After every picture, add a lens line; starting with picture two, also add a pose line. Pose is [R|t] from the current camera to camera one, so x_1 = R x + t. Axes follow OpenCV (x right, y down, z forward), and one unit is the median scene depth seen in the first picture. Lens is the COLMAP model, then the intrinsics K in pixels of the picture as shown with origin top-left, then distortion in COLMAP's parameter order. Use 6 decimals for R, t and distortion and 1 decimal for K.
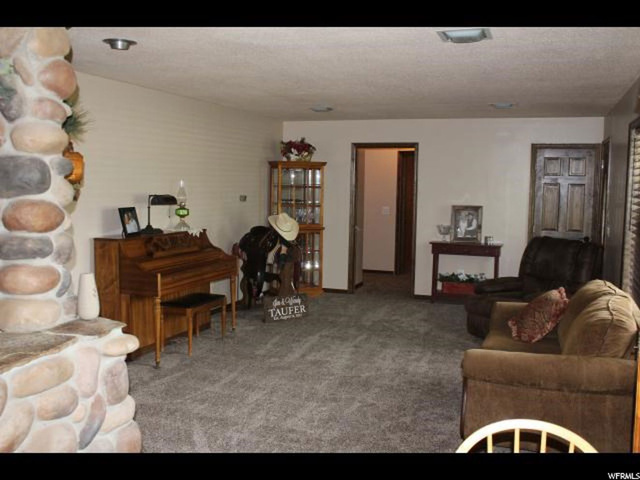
lens RADIAL K [[680.6, 0, 320.0], [0, 680.6, 240.0], [0, 0, 1]] dist [-0.036709, 0.010390]
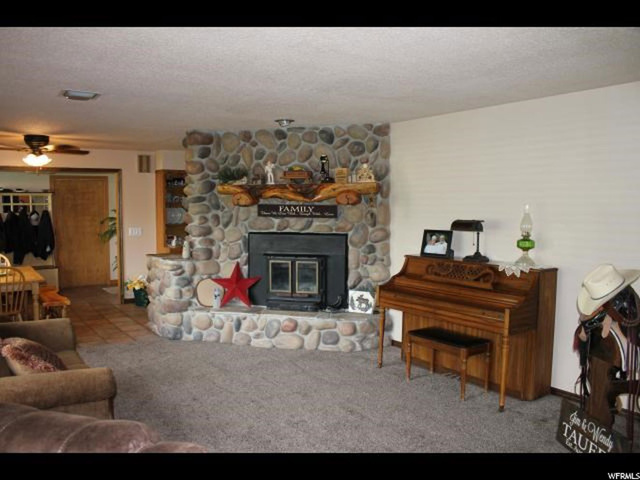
lens RADIAL K [[511.0, 0, 320.0], [0, 511.0, 240.0], [0, 0, 1]] dist [-0.167809, 0.134922]
pose [[-0.601330, 0.028429, -0.798495, 0.416906], [-0.076850, 0.992676, 0.093216, -0.082418], [0.795297, 0.117418, -0.594740, 1.159527]]
